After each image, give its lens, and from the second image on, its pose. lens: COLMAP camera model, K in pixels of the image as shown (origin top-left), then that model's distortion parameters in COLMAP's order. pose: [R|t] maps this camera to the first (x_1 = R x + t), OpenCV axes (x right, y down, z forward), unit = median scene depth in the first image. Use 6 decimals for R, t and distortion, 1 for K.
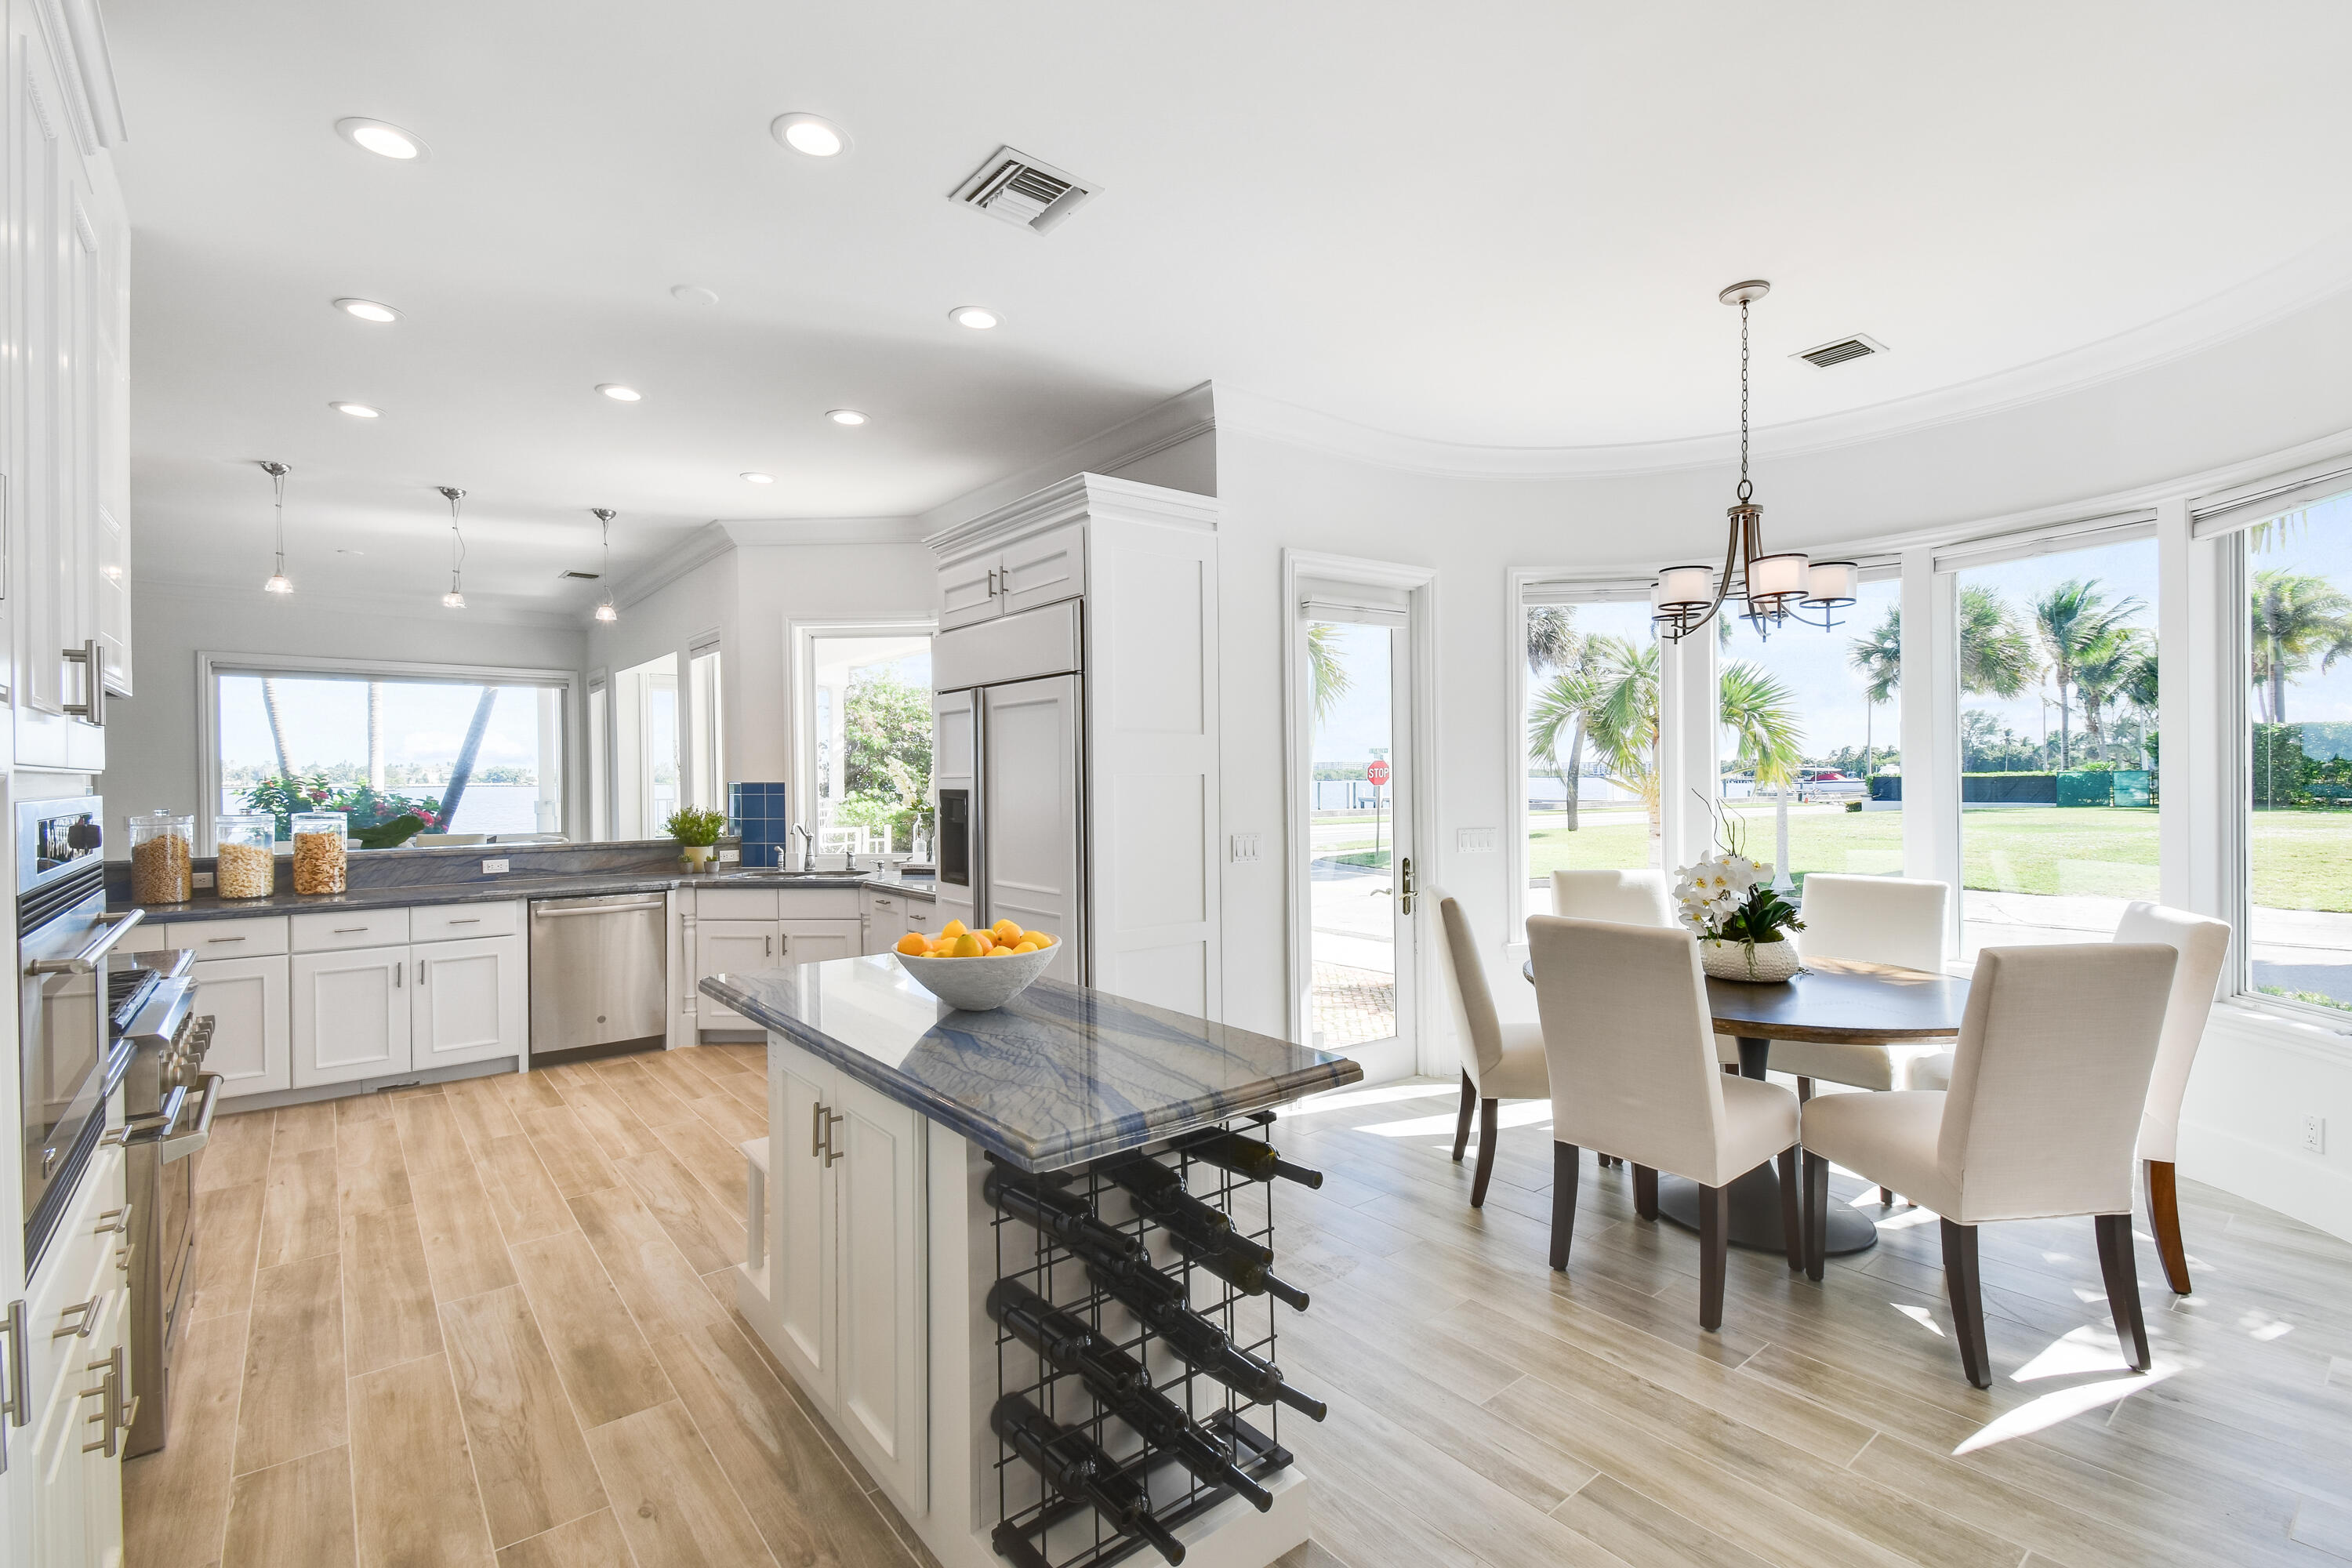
lens RADIAL K [[1066.8, 0, 1189.7], [0, 1066.8, 776.5], [0, 0, 1]] dist [0.000698, -0.000358]
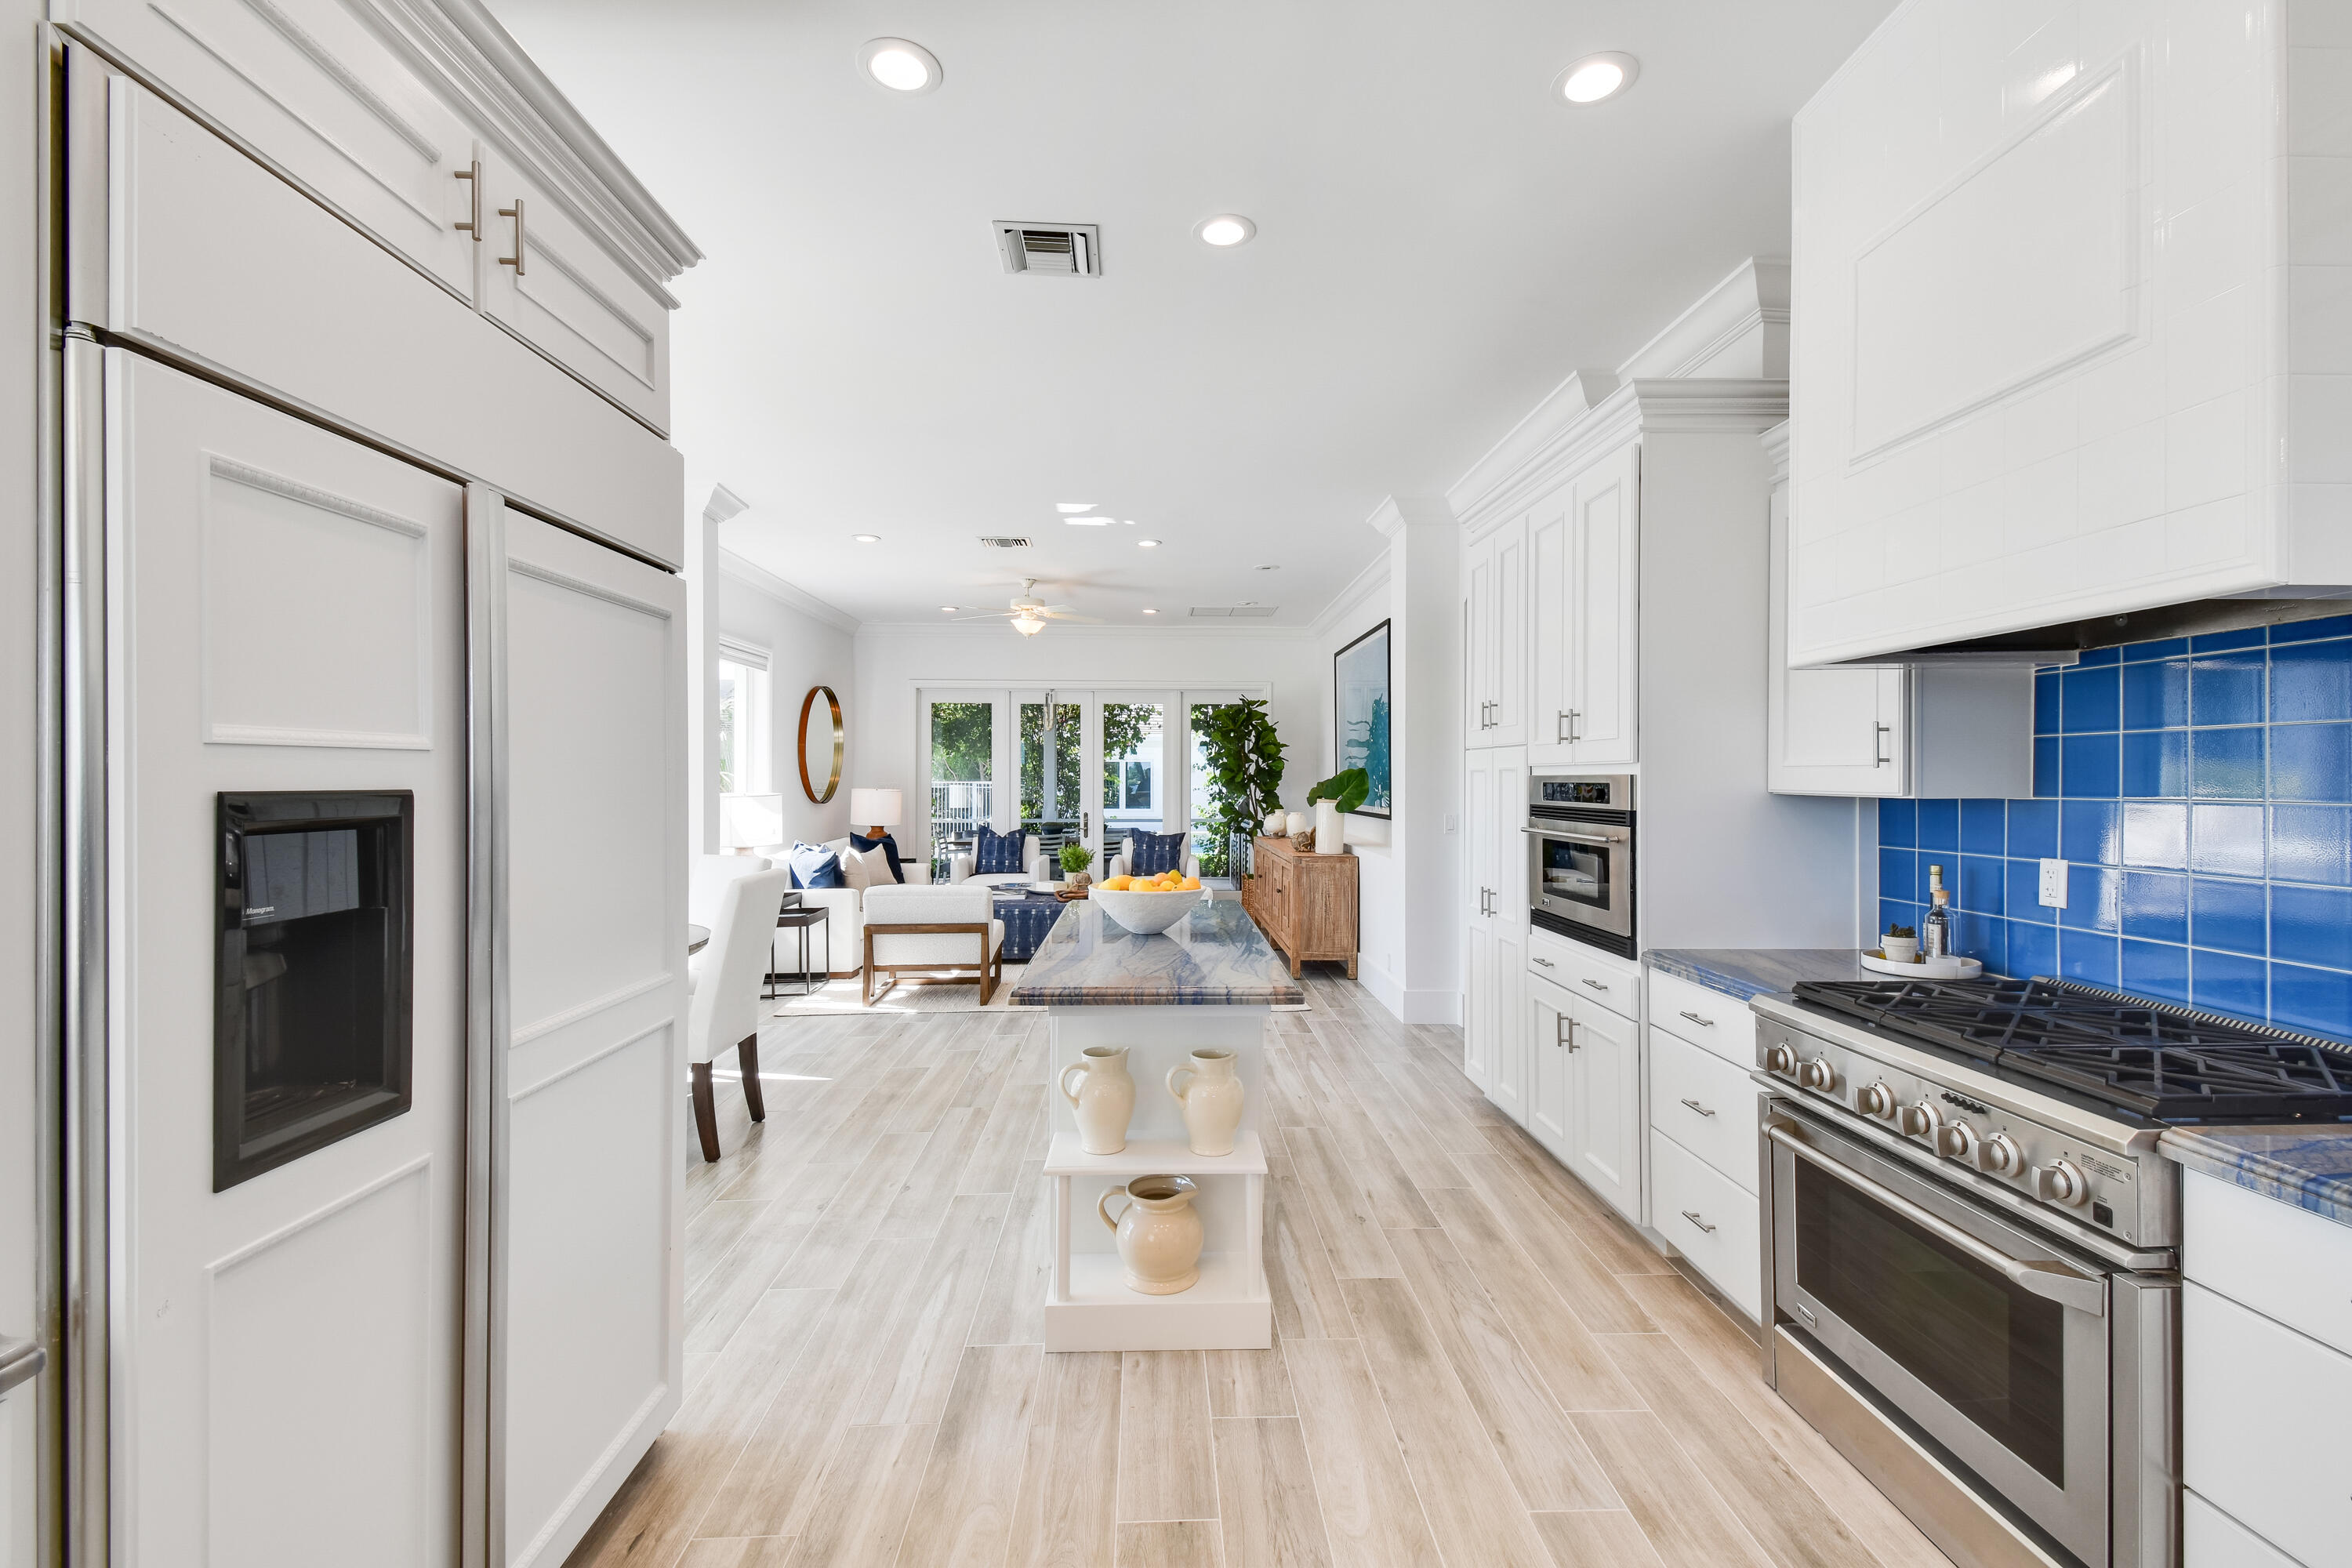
lens RADIAL K [[1066.8, 0, 1177.9], [0, 1066.8, 780.6], [0, 0, 1]] dist [0.000698, -0.000358]
pose [[-0.799166, 0.007170, 0.601068, -1.047114], [0.009822, 0.999951, 0.001132, 0.011922], [-0.601030, 0.006809, -0.799197, 2.033446]]
